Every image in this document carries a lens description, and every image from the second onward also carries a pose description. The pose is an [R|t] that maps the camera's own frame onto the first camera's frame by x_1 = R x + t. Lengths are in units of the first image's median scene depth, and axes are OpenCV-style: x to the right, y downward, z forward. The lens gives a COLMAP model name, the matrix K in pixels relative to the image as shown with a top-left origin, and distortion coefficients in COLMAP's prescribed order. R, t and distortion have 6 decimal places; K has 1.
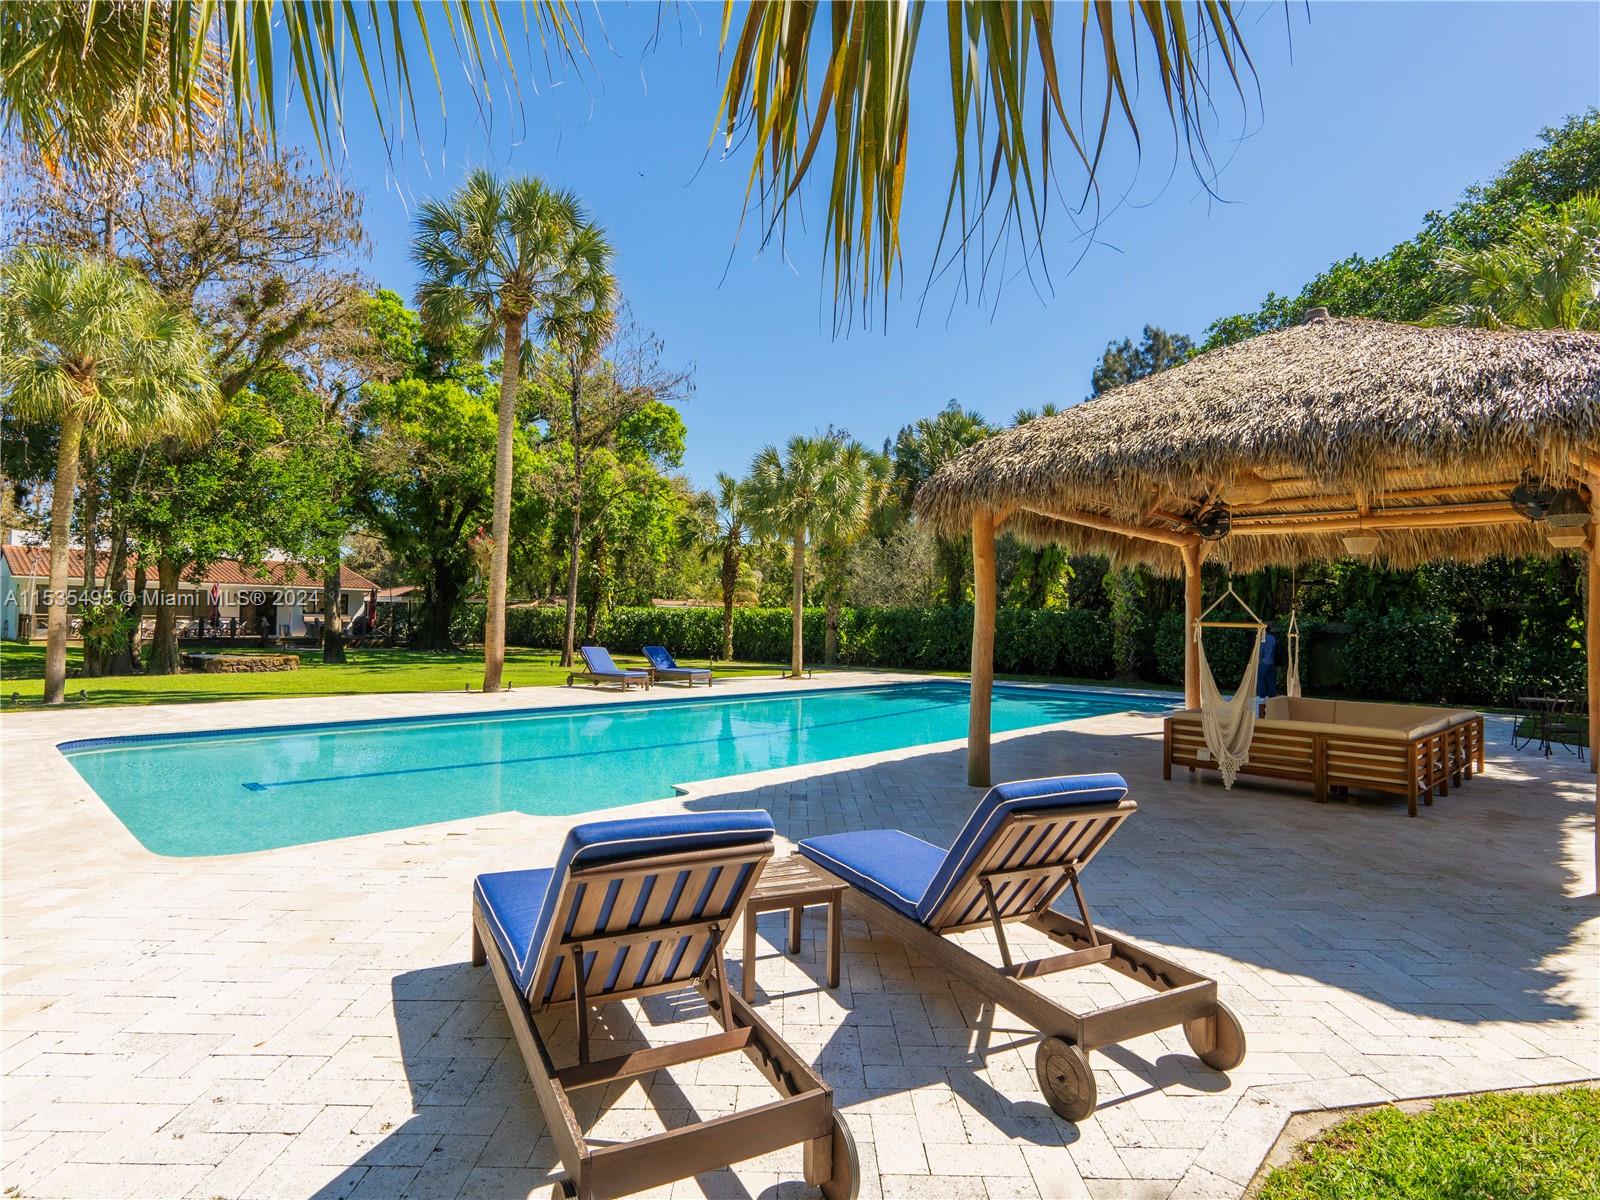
lens RADIAL K [[829.7, 0, 800.5], [0, 829.7, 588.2], [0, 0, 1]] dist [-0.009835, 0.000364]
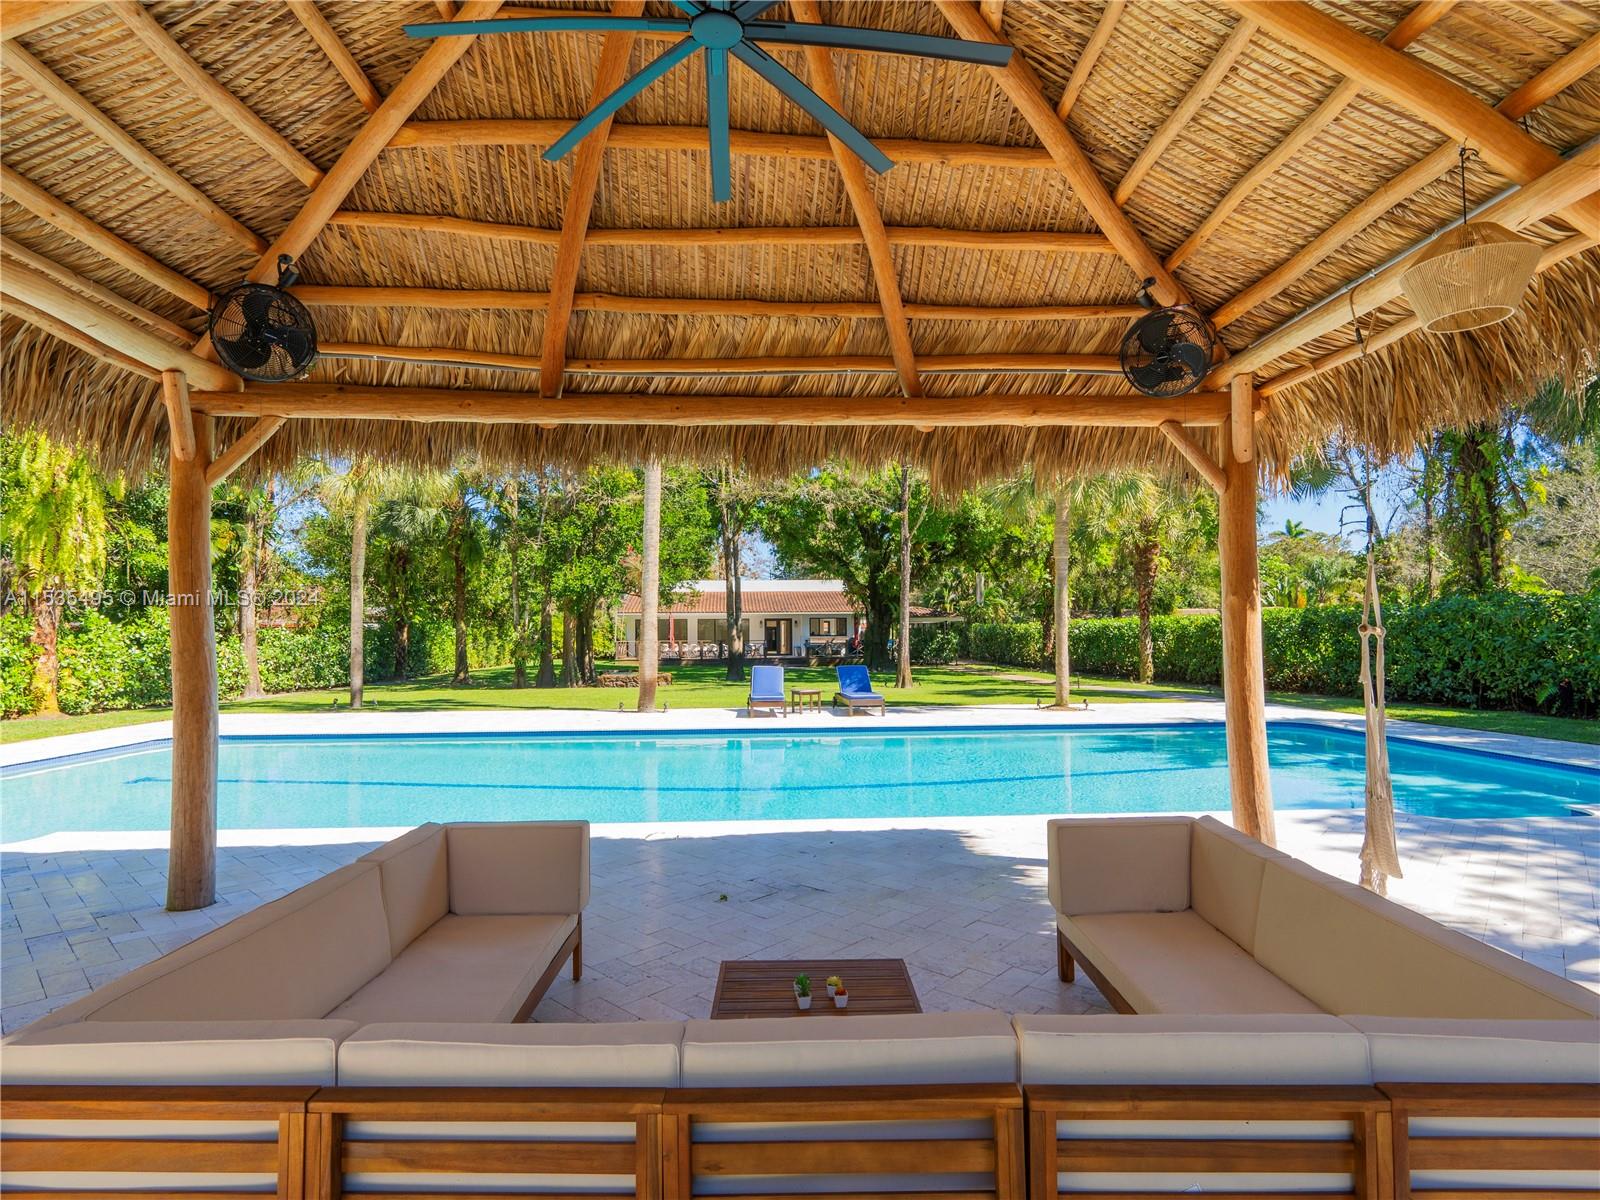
lens RADIAL K [[829.7, 0, 800.5], [0, 829.7, 588.2], [0, 0, 1]] dist [-0.009835, 0.000364]
pose [[0.729585, -0.063809, -0.680907, 0.431354], [0.049269, 0.997955, -0.040730, 0.027272], [0.682113, -0.003831, 0.731236, 0.413010]]
